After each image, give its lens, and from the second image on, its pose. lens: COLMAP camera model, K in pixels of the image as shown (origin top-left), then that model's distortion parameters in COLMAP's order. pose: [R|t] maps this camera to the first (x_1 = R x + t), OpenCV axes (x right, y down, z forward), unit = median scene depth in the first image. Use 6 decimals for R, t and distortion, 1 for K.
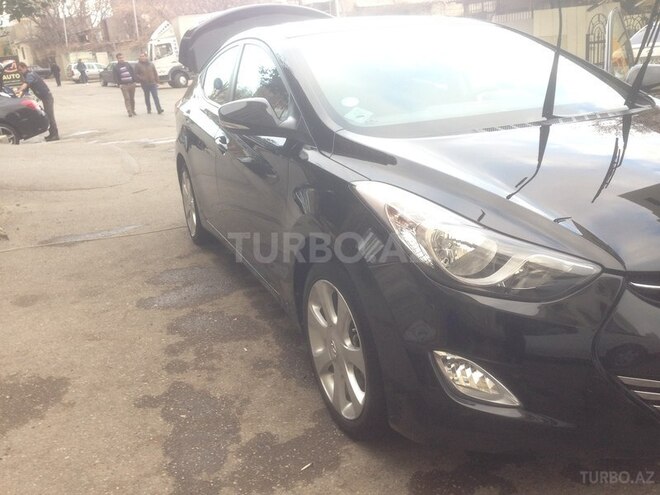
lens RADIAL K [[630.2, 0, 330.0], [0, 630.2, 247.5], [0, 0, 1]] dist [0.137548, -0.289445]
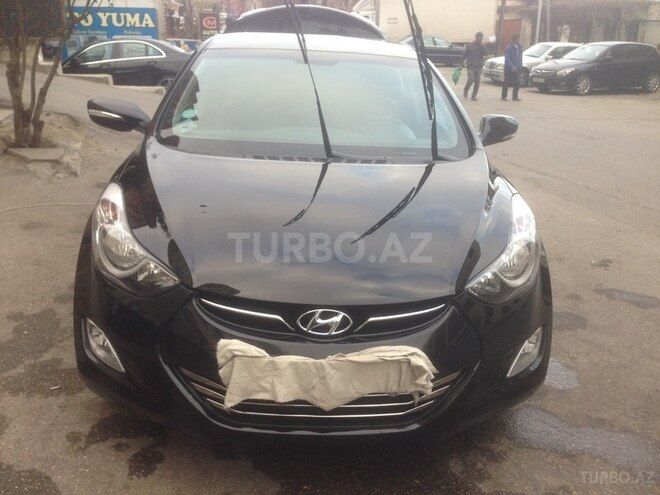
lens RADIAL K [[630.2, 0, 330.0], [0, 630.2, 247.5], [0, 0, 1]] dist [0.137548, -0.289445]
pose [[0.940568, 0.208115, -0.268365, 0.692438], [-0.199148, 0.978098, 0.060531, -0.113031], [0.275085, -0.003489, 0.961414, -0.092574]]
